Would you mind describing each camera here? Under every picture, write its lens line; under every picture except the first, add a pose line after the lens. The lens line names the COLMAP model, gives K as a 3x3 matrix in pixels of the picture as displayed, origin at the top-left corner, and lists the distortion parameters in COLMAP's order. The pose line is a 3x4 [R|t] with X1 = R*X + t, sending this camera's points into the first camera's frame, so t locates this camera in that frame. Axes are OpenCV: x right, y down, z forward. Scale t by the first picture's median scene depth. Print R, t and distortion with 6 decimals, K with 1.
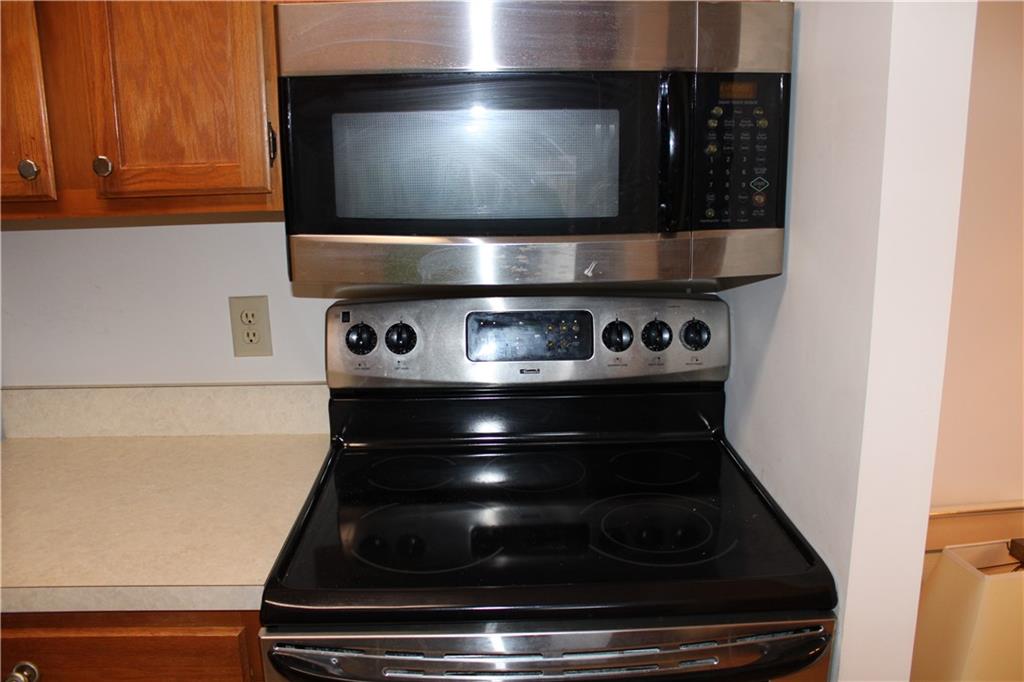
lens RADIAL K [[851.8, 0, 513.2], [0, 851.8, 330.8], [0, 0, 1]] dist [-0.069280, 0.024630]
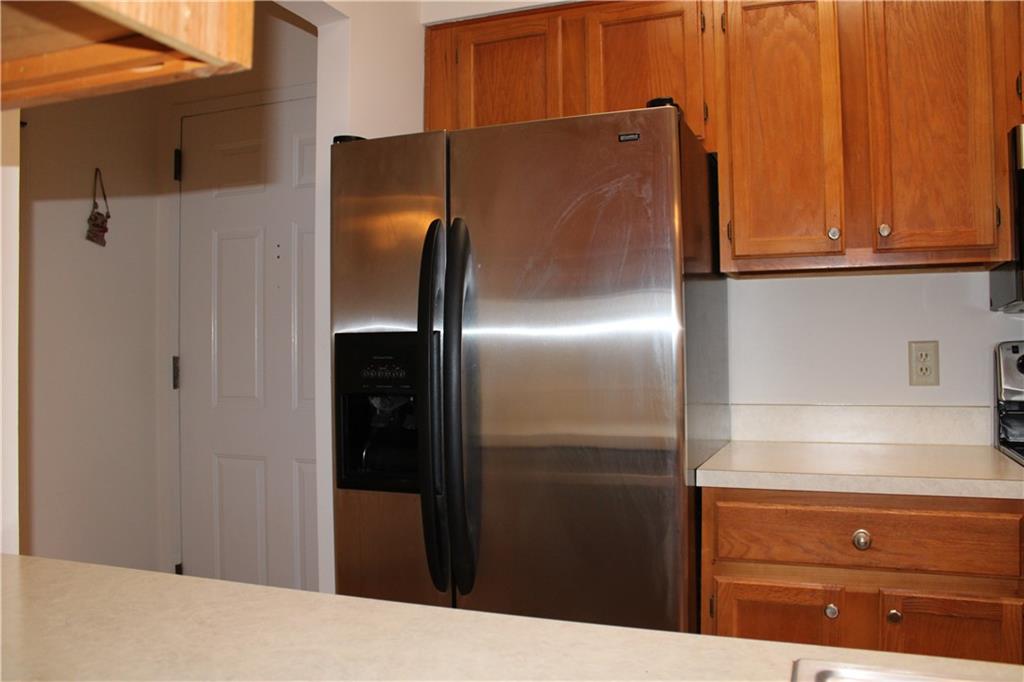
lens RADIAL K [[851.8, 0, 509.9], [0, 851.8, 344.7], [0, 0, 1]] dist [-0.069280, 0.024630]
pose [[0.928006, 0.004393, -0.372540, -0.549487], [-0.089802, 0.973086, -0.212225, 0.405940], [0.361581, 0.230401, 0.903424, -0.624230]]
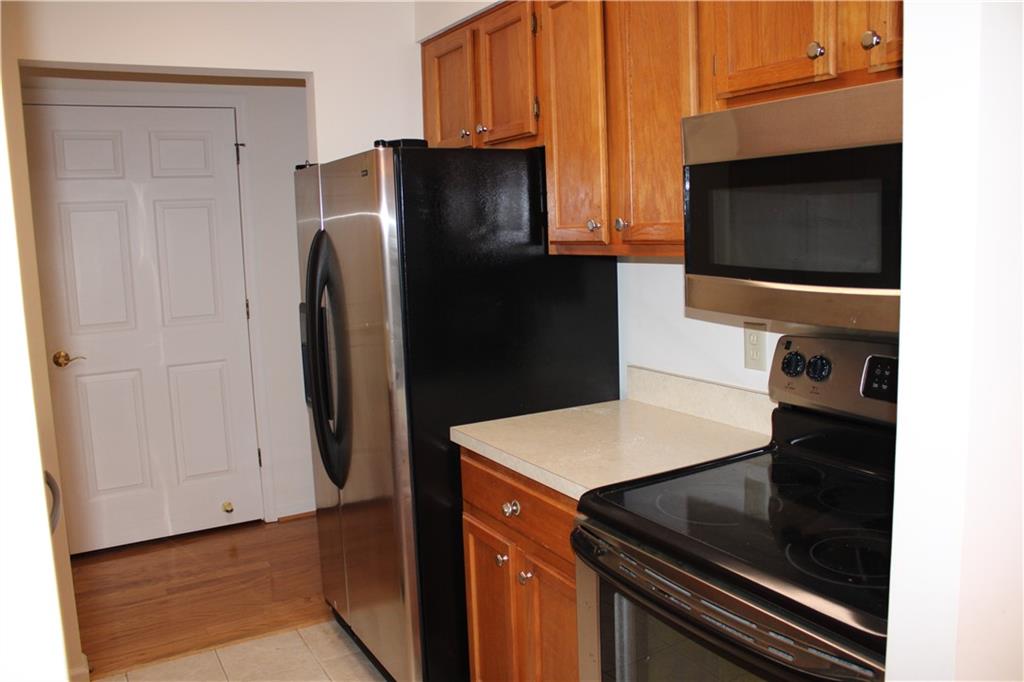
lens RADIAL K [[851.8, 0, 509.2], [0, 851.8, 341.9], [0, 0, 1]] dist [-0.069280, 0.024630]
pose [[0.477647, 0.120222, -0.870287, 0.840979], [-0.156921, 0.986338, 0.050129, -0.023947], [0.864424, 0.112622, 0.489987, 0.048084]]
